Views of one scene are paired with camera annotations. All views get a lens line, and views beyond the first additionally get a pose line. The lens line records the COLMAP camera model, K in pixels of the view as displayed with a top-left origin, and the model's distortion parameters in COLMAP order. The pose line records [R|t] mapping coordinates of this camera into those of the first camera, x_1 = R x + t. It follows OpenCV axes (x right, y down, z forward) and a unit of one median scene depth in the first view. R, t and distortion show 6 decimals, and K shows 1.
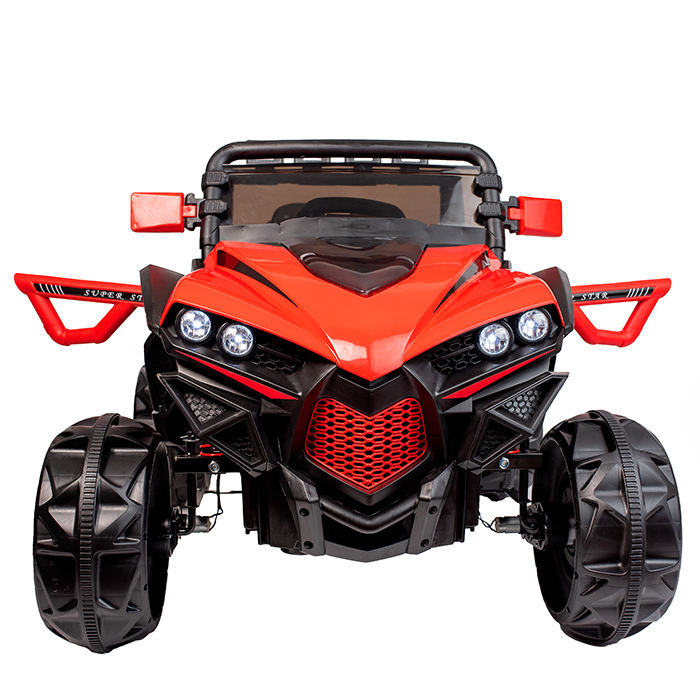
lens RADIAL K [[1057.7, 0, 354.8], [0, 1057.7, 348.8], [0, 0, 1]] dist [0.265828, 0.000000]
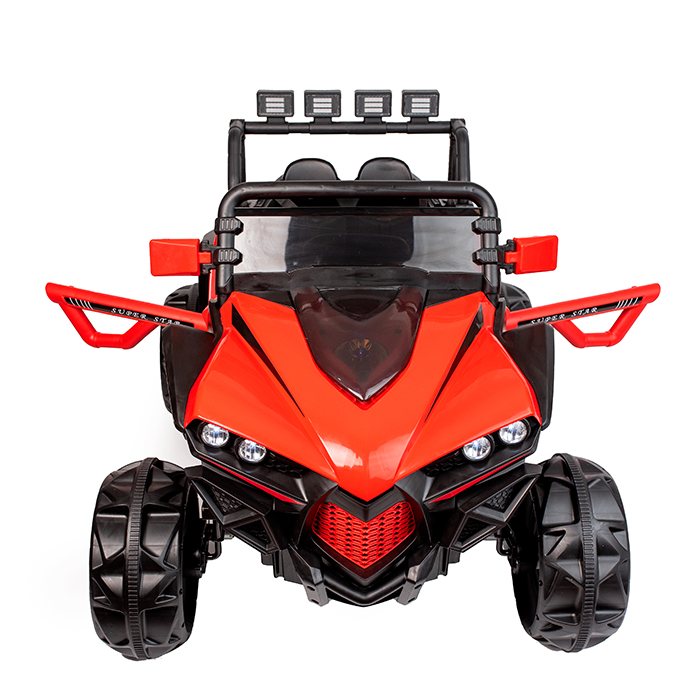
lens RADIAL K [[1057.7, 0, 348.1], [0, 1057.7, 353.5], [0, 0, 1]] dist [0.265828, 0.000000]
pose [[0.999555, 0.015086, -0.025723, 0.019533], [-0.004864, 0.933527, 0.358473, -0.473189], [0.029421, -0.358188, 0.933186, -0.025844]]
